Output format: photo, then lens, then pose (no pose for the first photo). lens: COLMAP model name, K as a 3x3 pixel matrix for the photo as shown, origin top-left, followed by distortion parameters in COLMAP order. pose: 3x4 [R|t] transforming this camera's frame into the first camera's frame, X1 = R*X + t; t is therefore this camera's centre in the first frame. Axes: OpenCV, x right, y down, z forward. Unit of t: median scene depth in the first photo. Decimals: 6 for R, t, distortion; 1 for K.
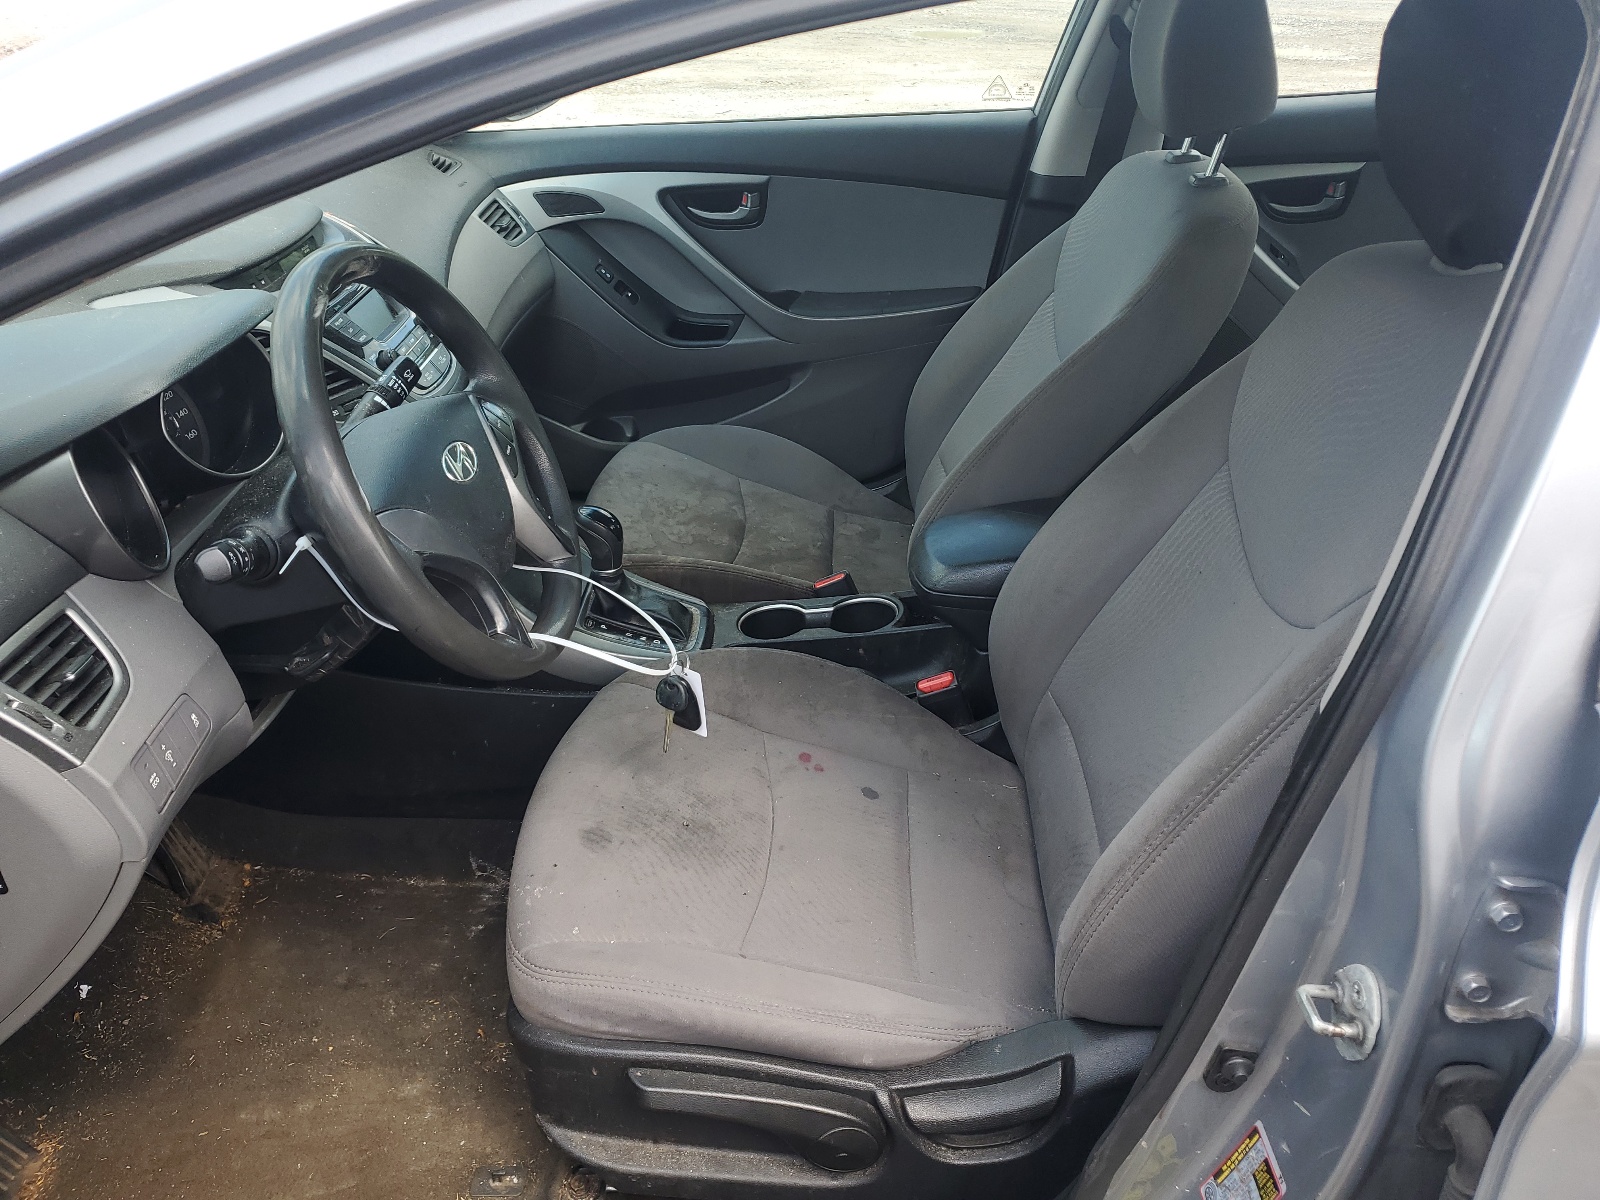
lens RADIAL K [[1197.9, 0, 801.6], [0, 1197.9, 601.4], [0, 0, 1]] dist [0.006350, 0.001984]
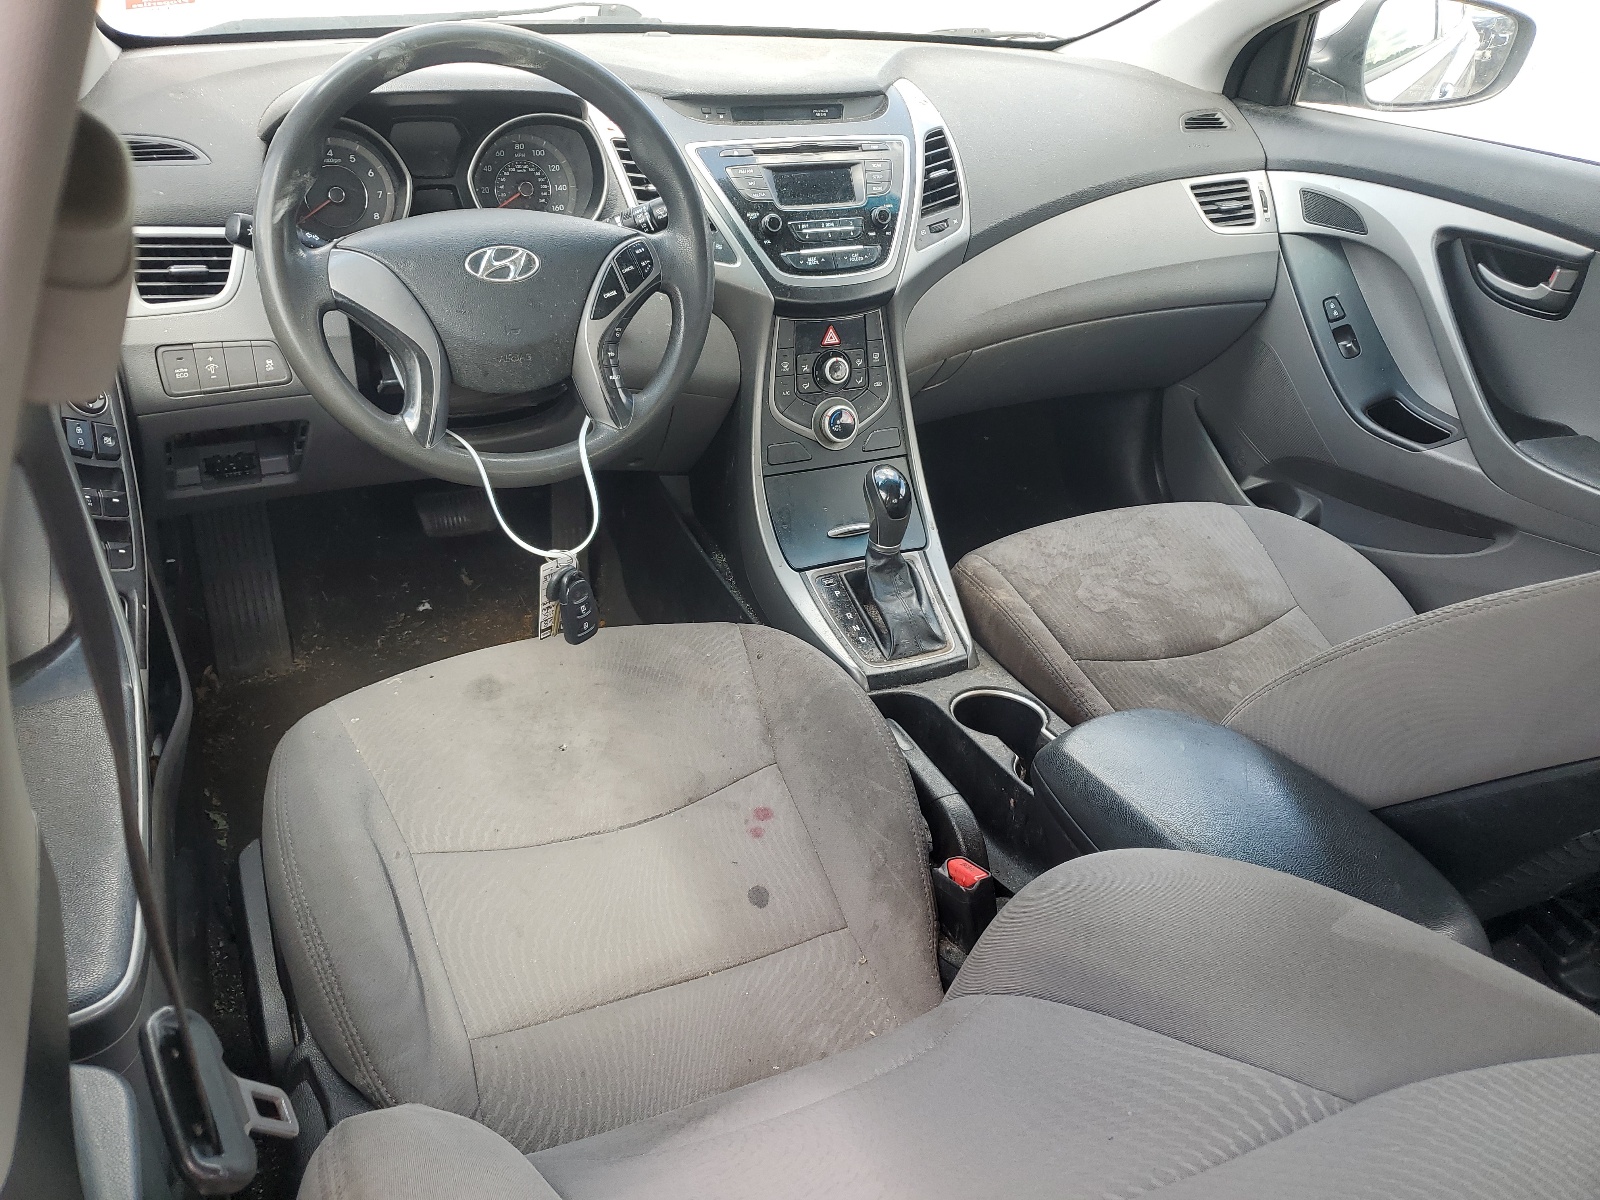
lens RADIAL K [[1197.9, 0, 802.3], [0, 1197.9, 596.4], [0, 0, 1]] dist [0.006350, 0.001984]
pose [[0.466037, 0.491292, -0.735827, 0.346415], [-0.510042, 0.828747, 0.230295, -0.122673], [0.722957, 0.267977, 0.636806, 0.303242]]
